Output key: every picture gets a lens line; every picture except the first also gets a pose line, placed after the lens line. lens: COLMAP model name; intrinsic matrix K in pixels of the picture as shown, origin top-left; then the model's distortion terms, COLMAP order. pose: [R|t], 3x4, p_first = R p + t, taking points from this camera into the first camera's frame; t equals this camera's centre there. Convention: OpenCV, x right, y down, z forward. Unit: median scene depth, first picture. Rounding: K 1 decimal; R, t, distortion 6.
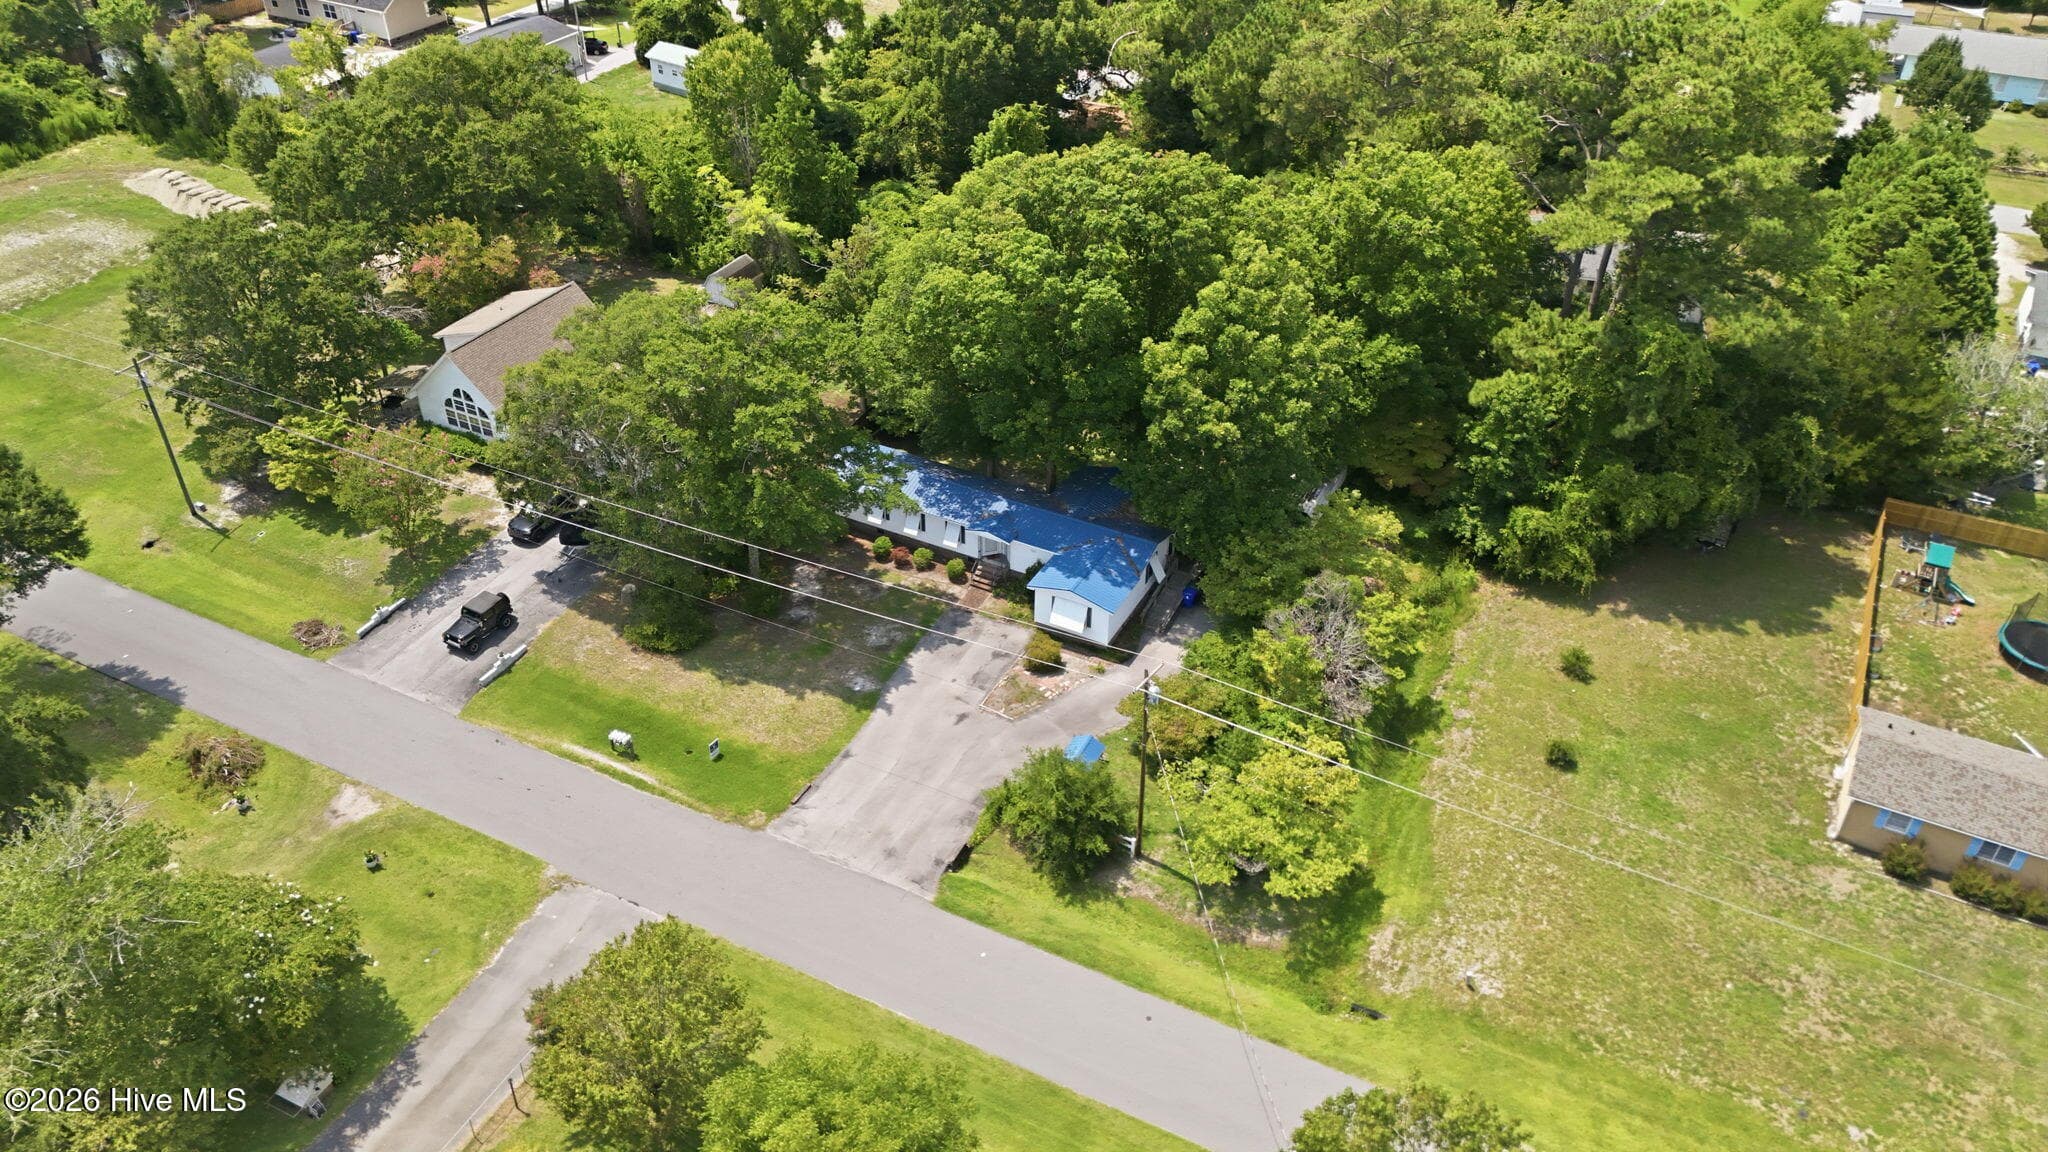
lens RADIAL K [[1527.9, 0, 1026.5], [0, 1527.9, 586.2], [0, 0, 1]] dist [0.109645, -0.123204]
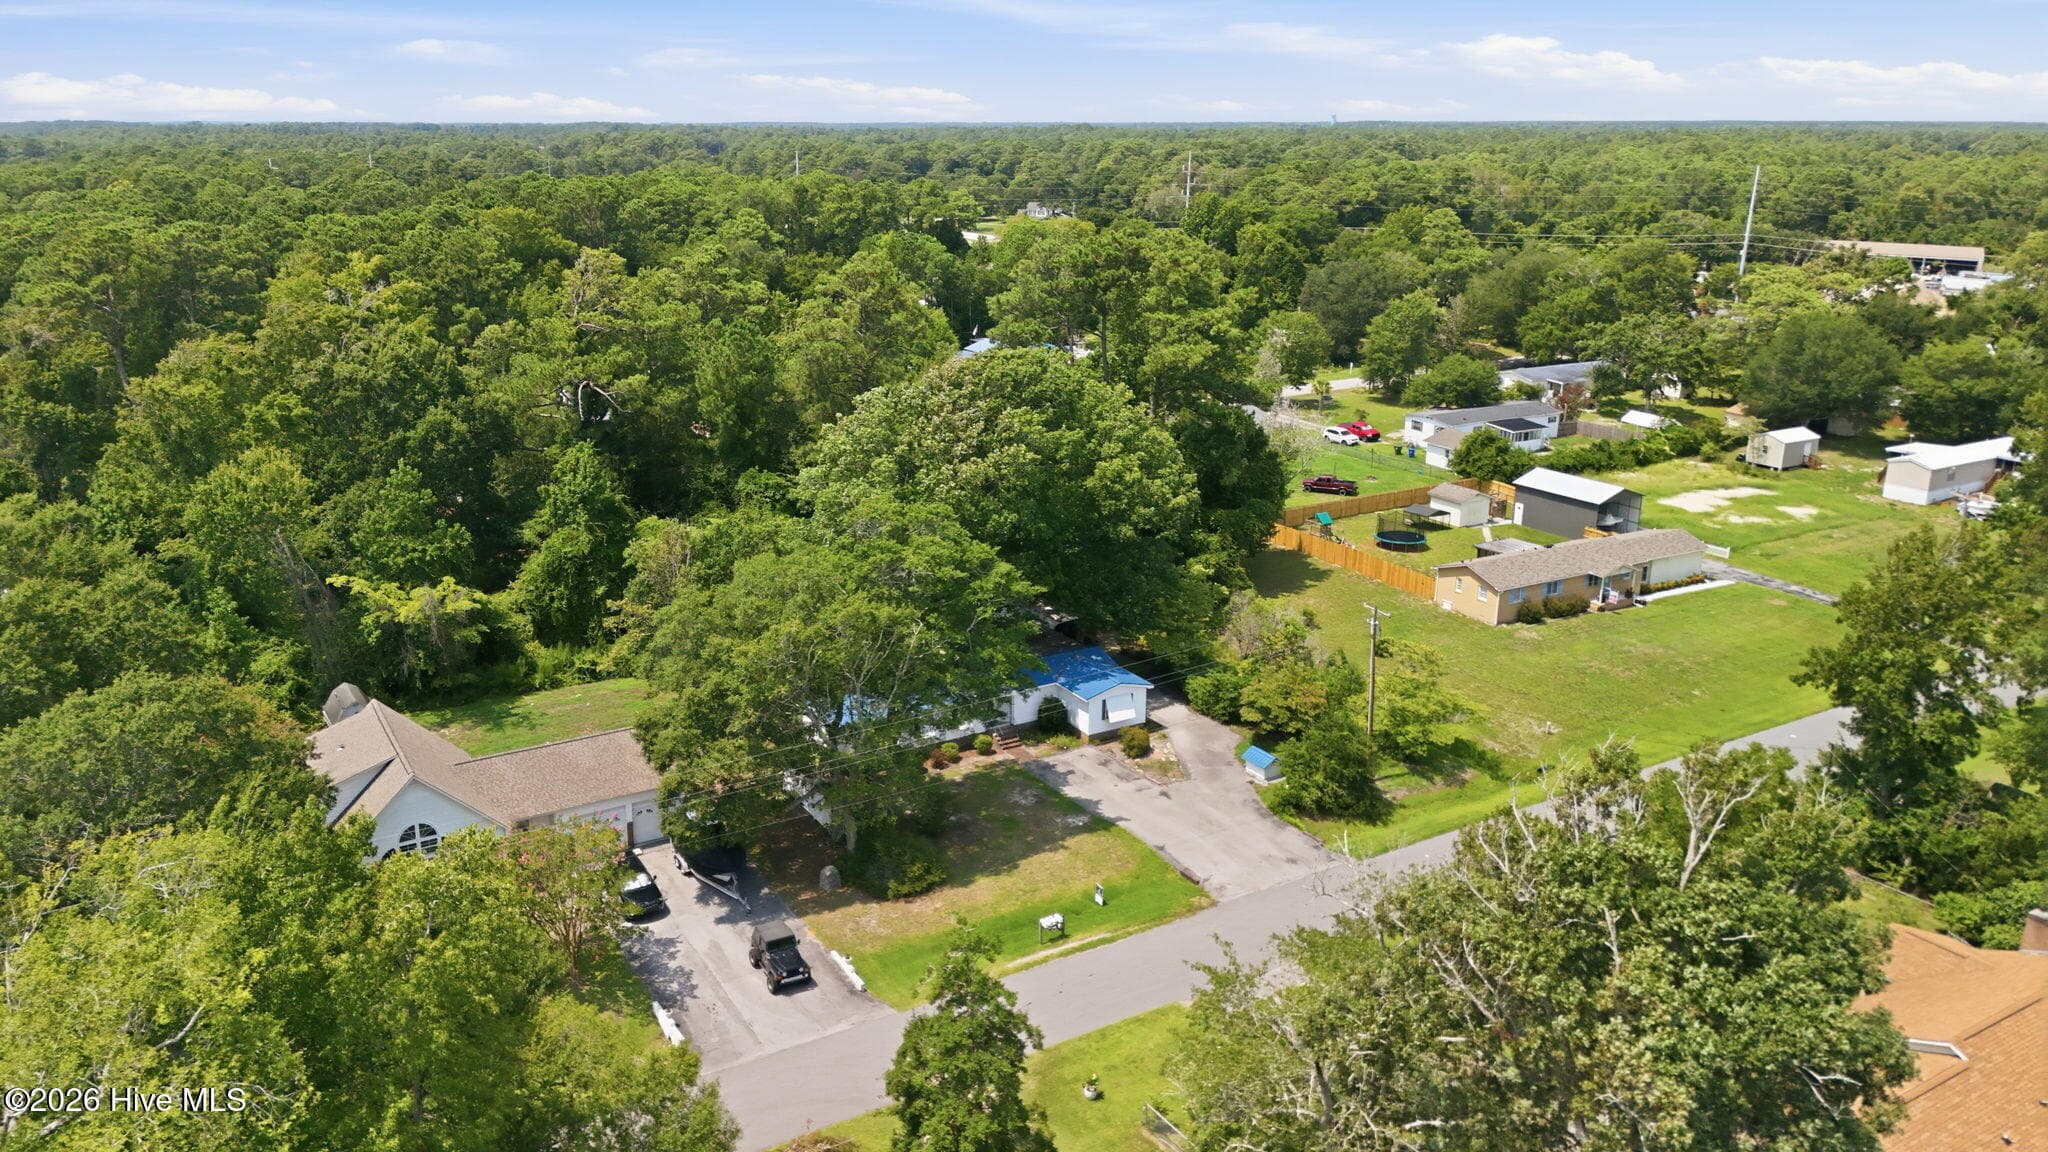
lens RADIAL K [[1527.9, 0, 1026.5], [0, 1527.9, 586.2], [0, 0, 1]] dist [0.109645, -0.123204]
pose [[0.528372, -0.268369, 0.805482, -0.924232], [0.514320, 0.856010, -0.052174, -0.037542], [-0.675499, 0.441843, 0.590319, 0.318128]]
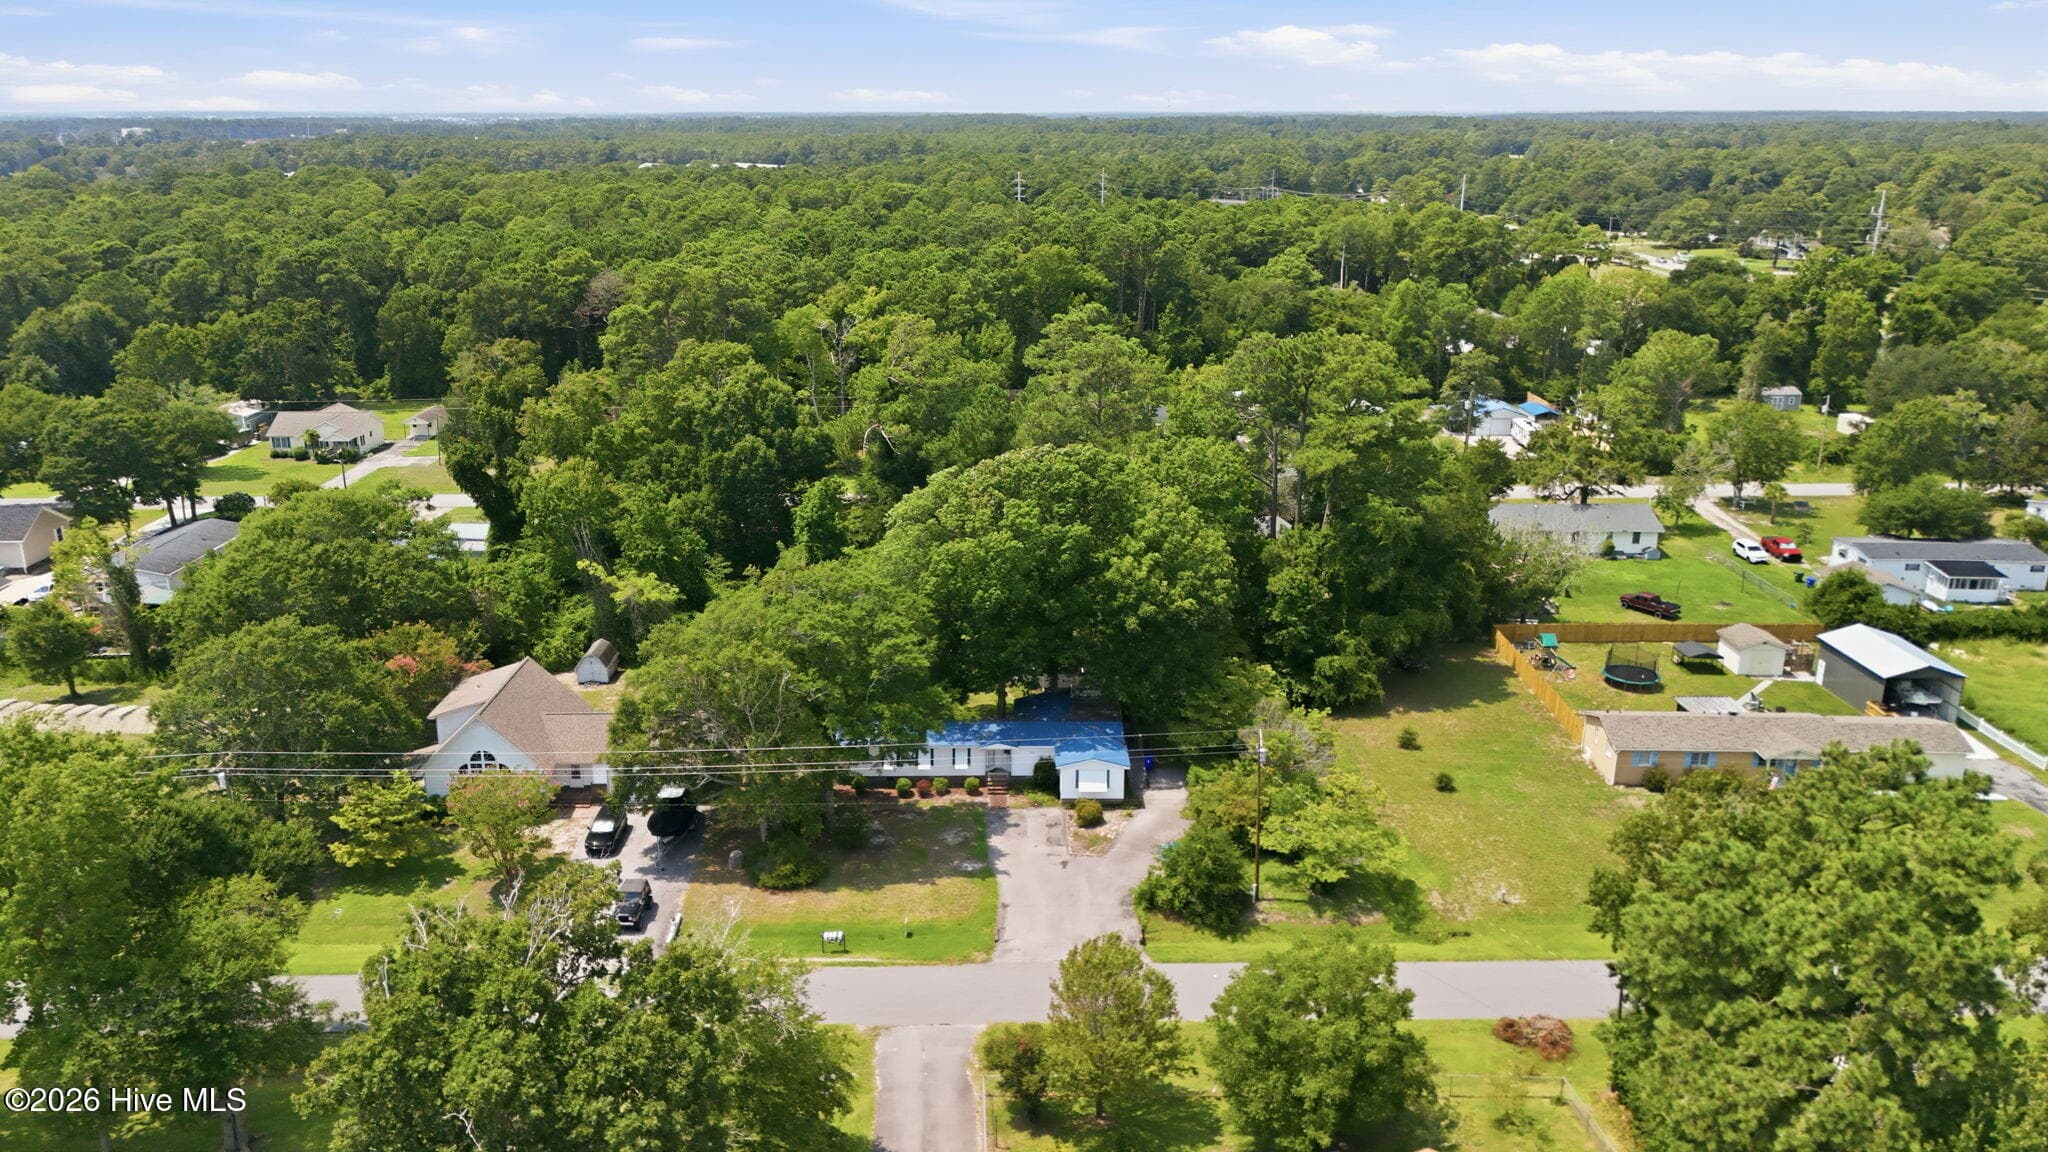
lens RADIAL K [[1564.7, 0, 1024.7], [0, 1564.7, 572.6], [0, 0, 1]] dist [0.087720, -0.139955]
pose [[0.881394, -0.150839, 0.447652, -0.584943], [0.290479, 0.920369, -0.261807, 0.185749], [-0.372515, 0.360788, 0.855023, -0.169516]]
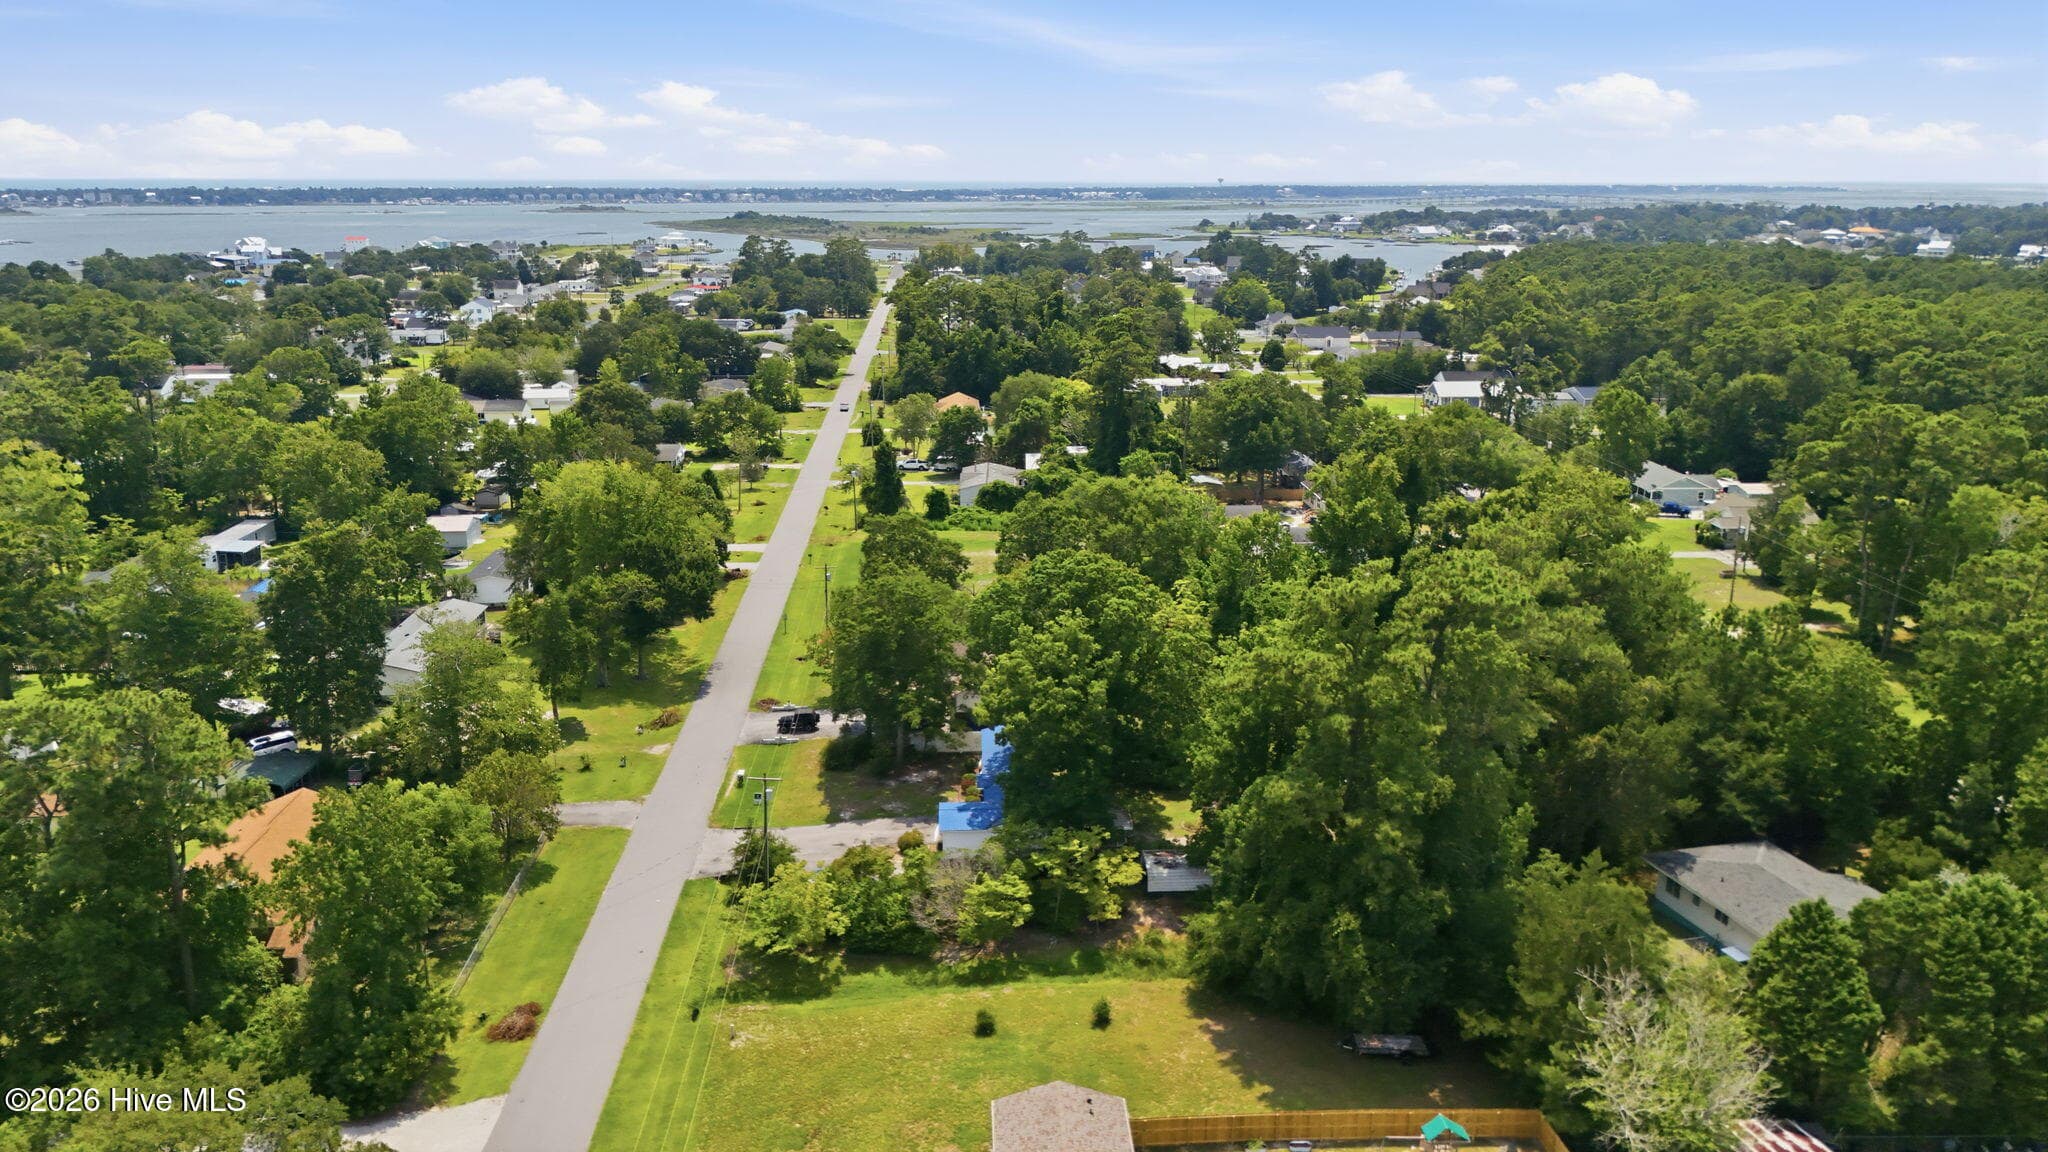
lens RADIAL K [[1536.8, 0, 1015.5], [0, 1536.8, 582.5], [0, 0, 1]] dist [0.035517, -0.043665]
pose [[0.473144, 0.209920, -0.855610, 1.245947], [-0.517411, 0.852263, -0.077024, -0.102914], [0.713036, 0.479146, 0.511858, 0.197828]]
